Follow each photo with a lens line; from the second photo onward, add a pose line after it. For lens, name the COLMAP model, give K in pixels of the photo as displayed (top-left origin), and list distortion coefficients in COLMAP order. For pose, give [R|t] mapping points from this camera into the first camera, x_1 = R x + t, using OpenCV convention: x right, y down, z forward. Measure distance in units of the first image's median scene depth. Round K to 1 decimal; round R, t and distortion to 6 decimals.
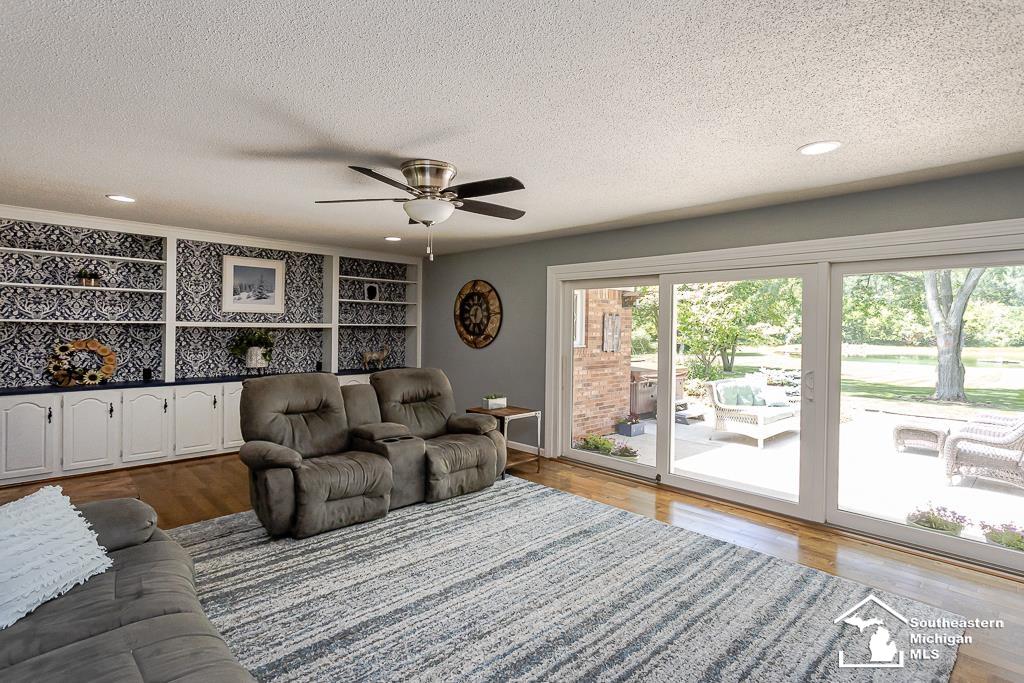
lens RADIAL K [[505.8, 0, 512.0], [0, 505.8, 341.5], [0, 0, 1]] dist [0.003226, 0.000723]
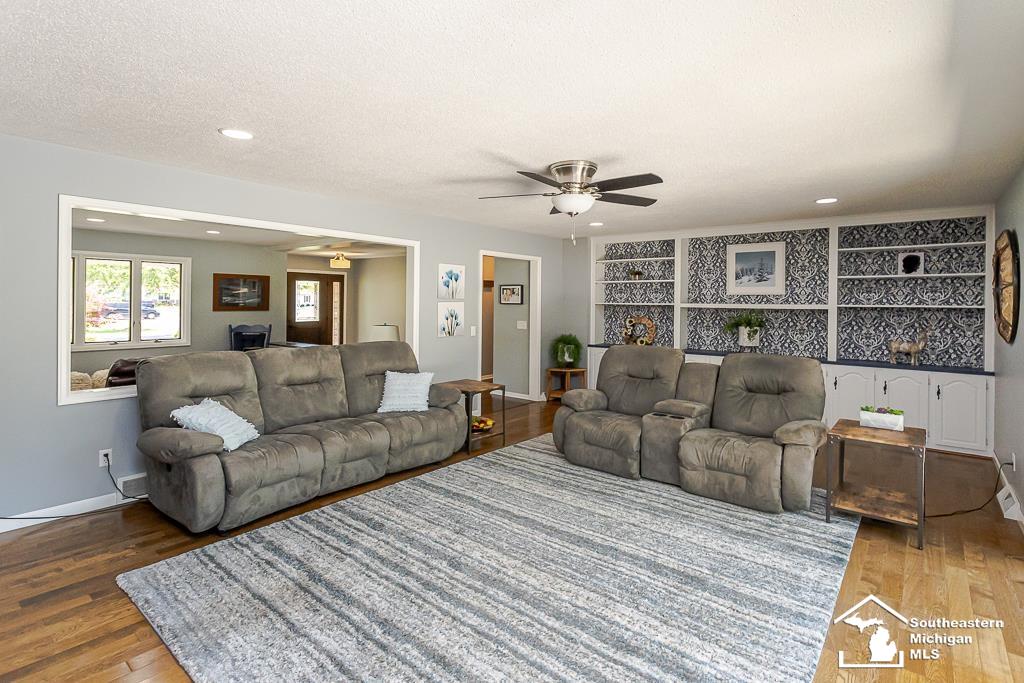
lens RADIAL K [[508.7, 0, 511.8], [0, 508.7, 323.9], [0, 0, 1]] dist [-0.000767, 0.000272]
pose [[0.119157, 0.029897, -0.992425, 0.595624], [-0.036230, 0.999012, 0.025745, -0.005866], [0.992214, 0.032888, 0.120122, 0.445978]]
